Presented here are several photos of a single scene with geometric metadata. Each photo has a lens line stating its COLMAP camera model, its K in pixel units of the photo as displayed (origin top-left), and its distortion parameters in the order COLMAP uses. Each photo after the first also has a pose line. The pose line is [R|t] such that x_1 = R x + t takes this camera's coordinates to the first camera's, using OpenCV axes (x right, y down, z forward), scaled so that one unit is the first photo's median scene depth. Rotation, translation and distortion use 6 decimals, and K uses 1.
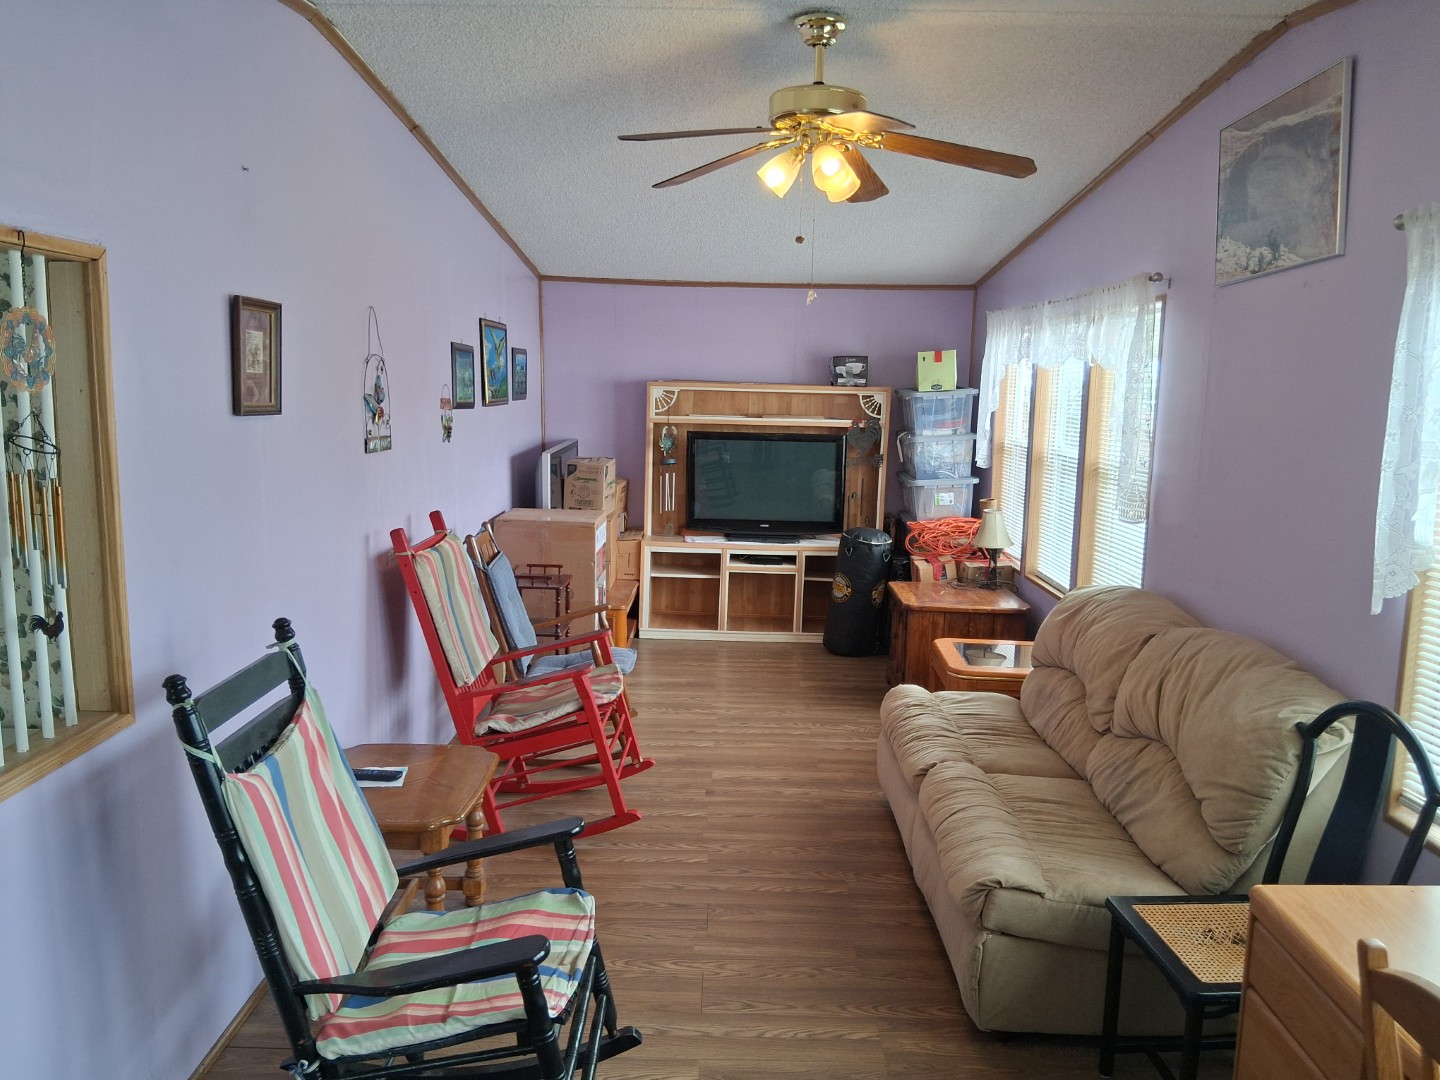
lens RADIAL K [[1082.7, 0, 714.5], [0, 1082.7, 537.3], [0, 0, 1]] dist [0.119542, -0.203952]
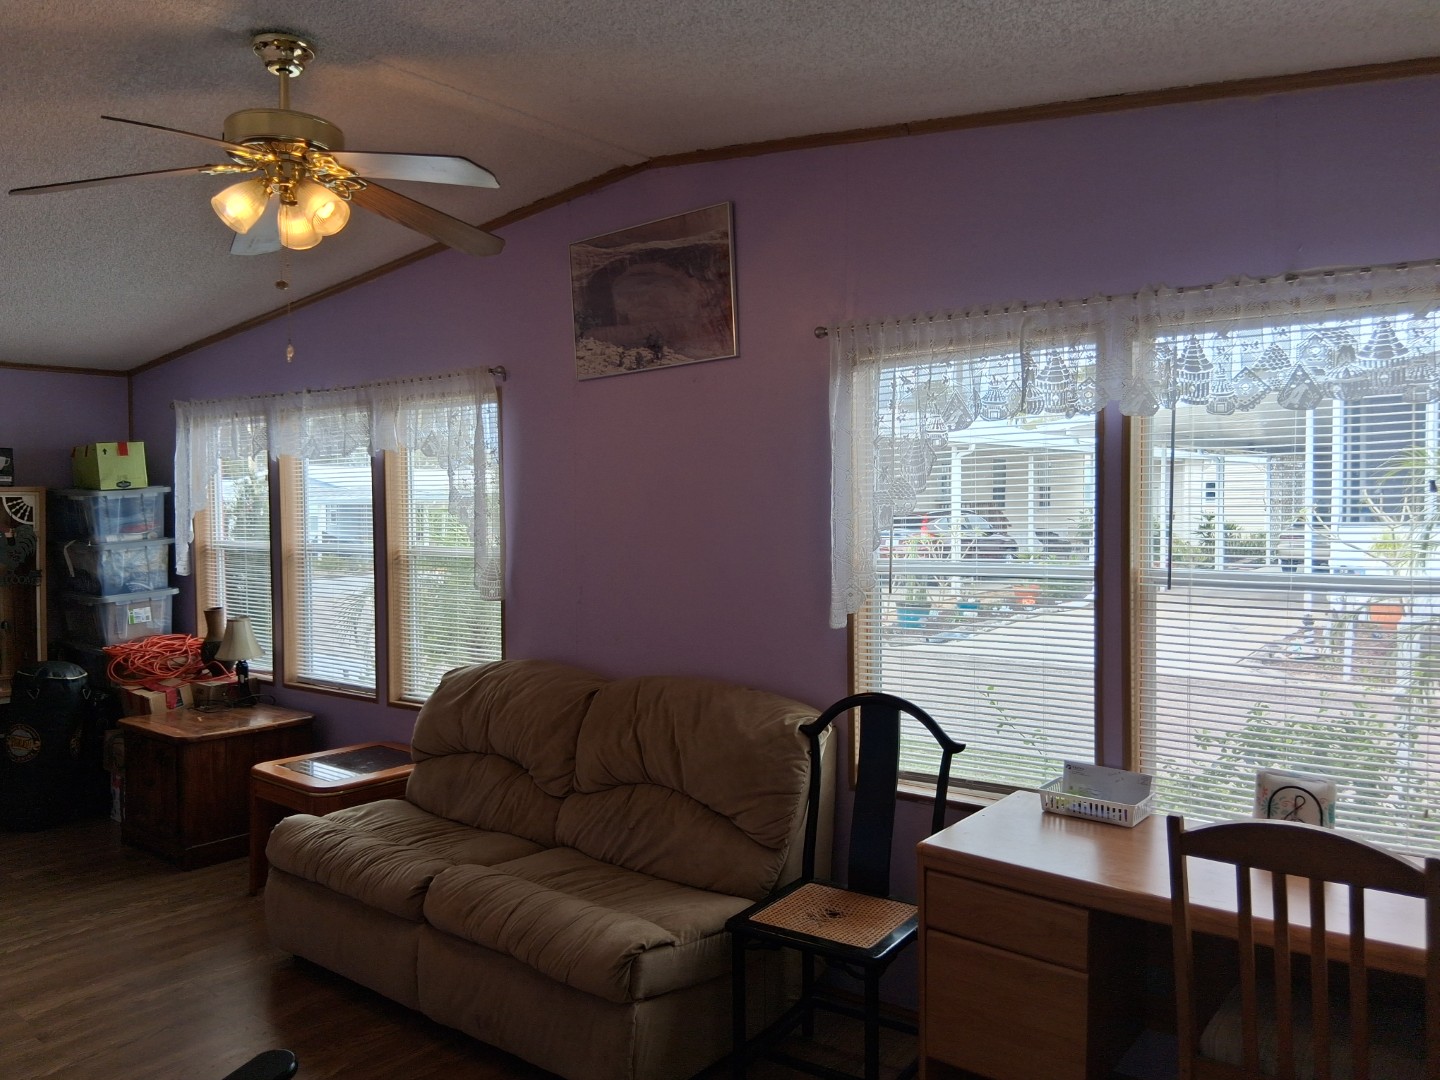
lens RADIAL K [[1082.7, 0, 714.5], [0, 1082.7, 537.3], [0, 0, 1]] dist [0.119542, -0.203952]
pose [[0.610140, -0.047479, 0.790870, -0.357879], [0.131735, 0.990387, -0.042174, -0.001137], [-0.781265, 0.129918, 0.610530, 0.228112]]
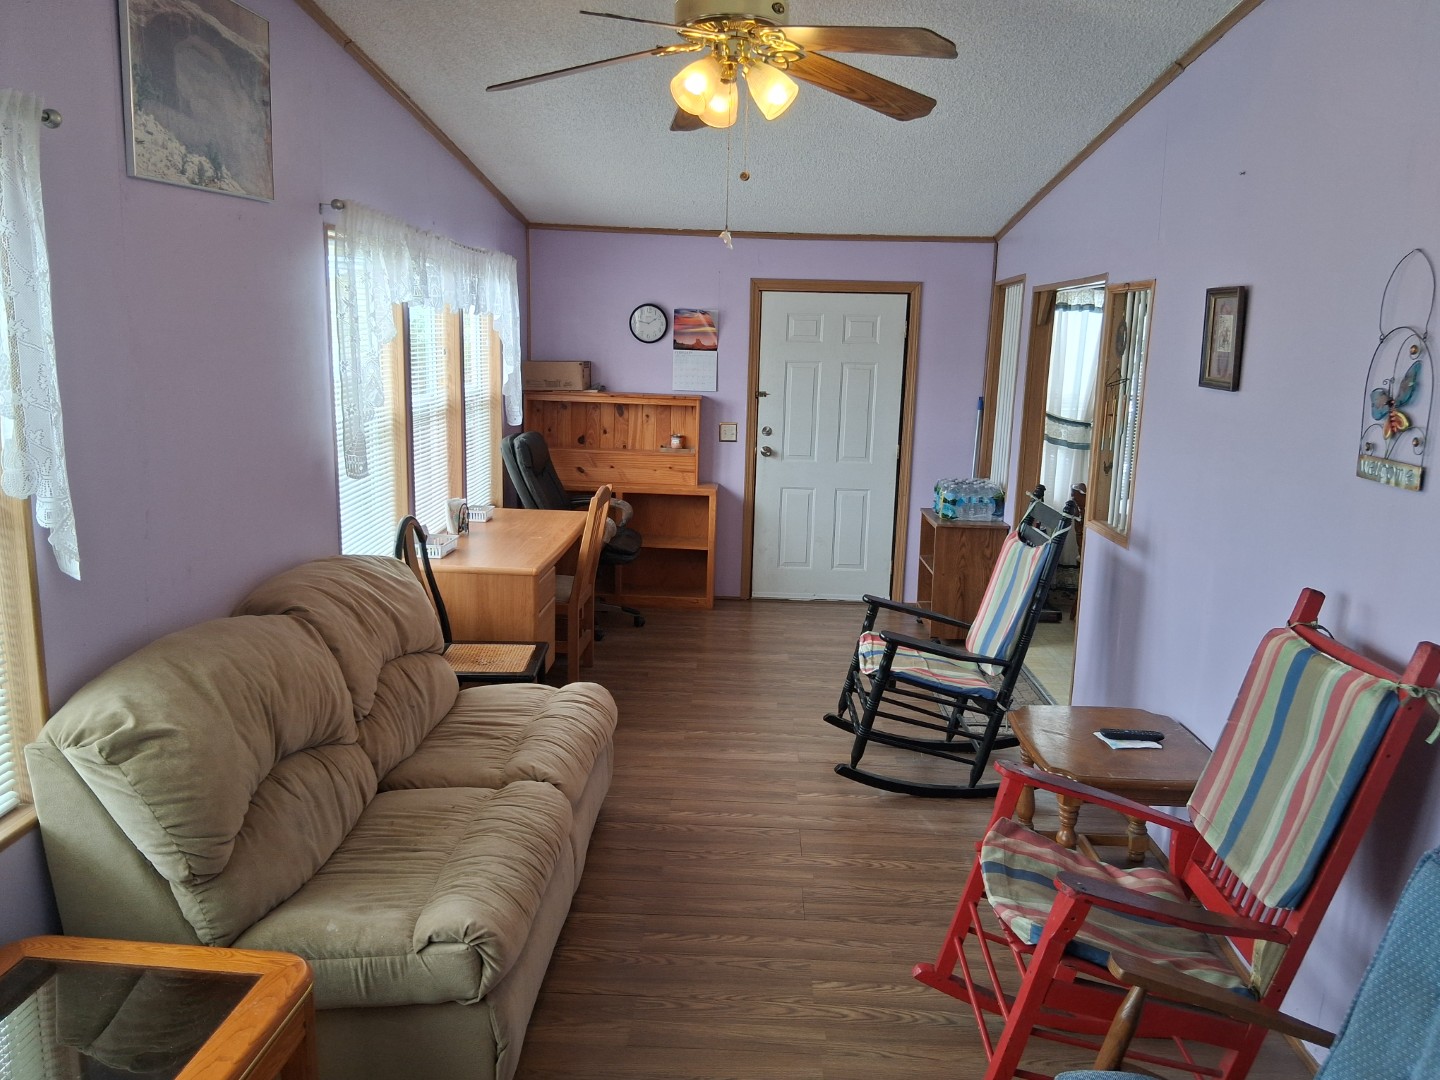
lens RADIAL K [[1082.7, 0, 714.5], [0, 1082.7, 537.3], [0, 0, 1]] dist [0.119542, -0.203952]
pose [[-0.998426, -0.049560, 0.026238, 0.060238], [-0.038535, 0.946282, 0.321039, -0.250825], [-0.040739, 0.319523, -0.946702, 1.729944]]
